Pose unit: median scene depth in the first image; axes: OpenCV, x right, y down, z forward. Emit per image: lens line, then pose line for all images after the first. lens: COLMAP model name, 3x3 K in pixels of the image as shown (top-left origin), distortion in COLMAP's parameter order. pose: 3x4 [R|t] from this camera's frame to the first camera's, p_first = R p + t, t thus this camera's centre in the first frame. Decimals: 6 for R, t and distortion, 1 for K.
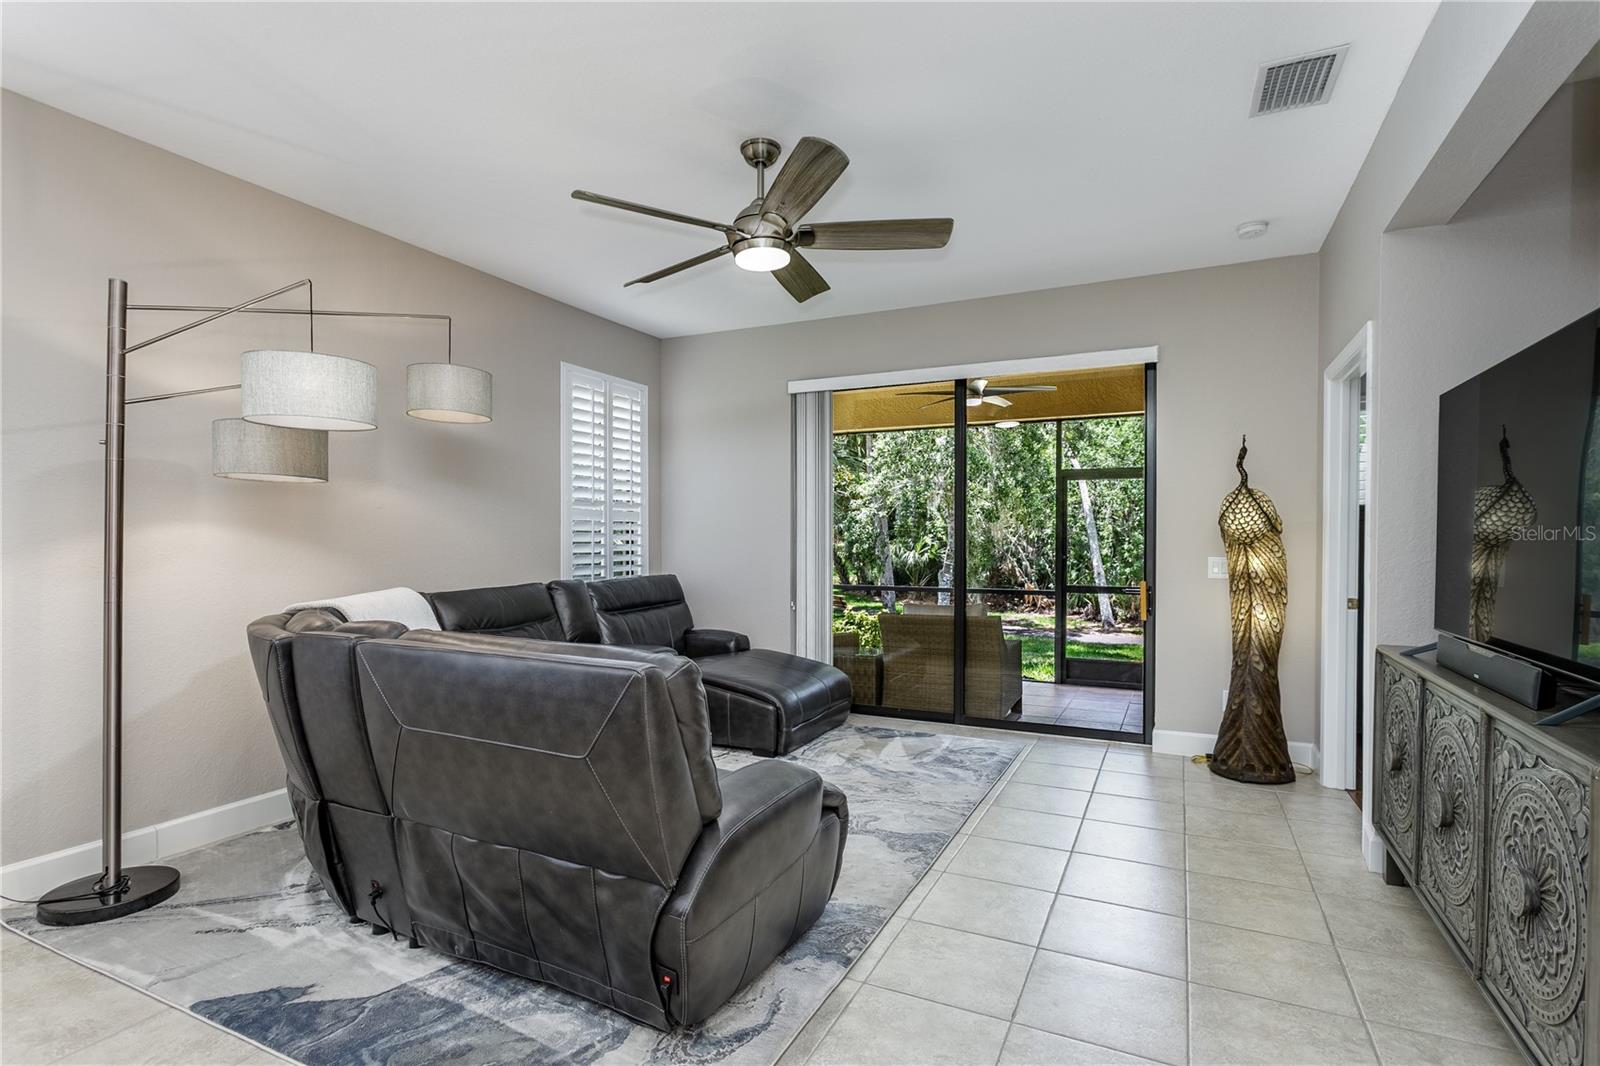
lens RADIAL K [[770.2, 0, 808.5], [0, 770.2, 539.8], [0, 0, 1]] dist [-0.002779, 0.001470]
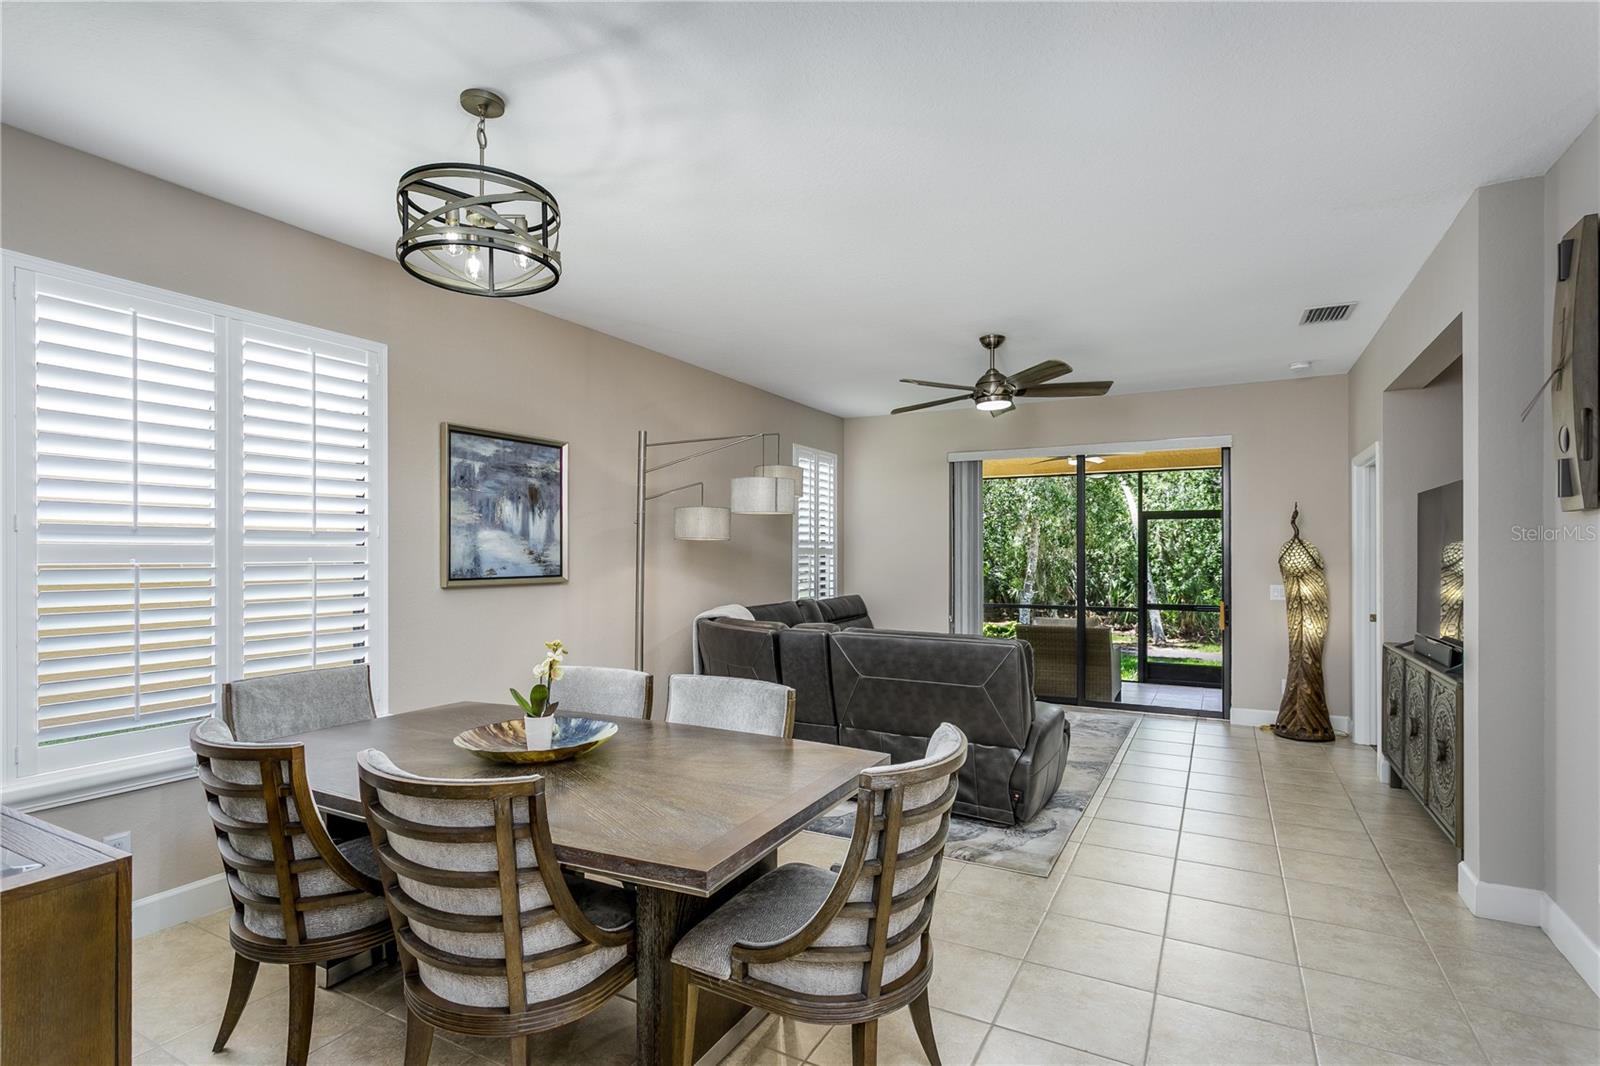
lens RADIAL K [[770.2, 0, 796.7], [0, 770.2, 541.0], [0, 0, 1]] dist [-0.002779, 0.001470]
pose [[0.998559, -0.000857, -0.053662, -0.303669], [-0.000138, 0.999828, -0.018540, -0.035051], [0.053669, 0.018521, 0.998387, -0.510244]]
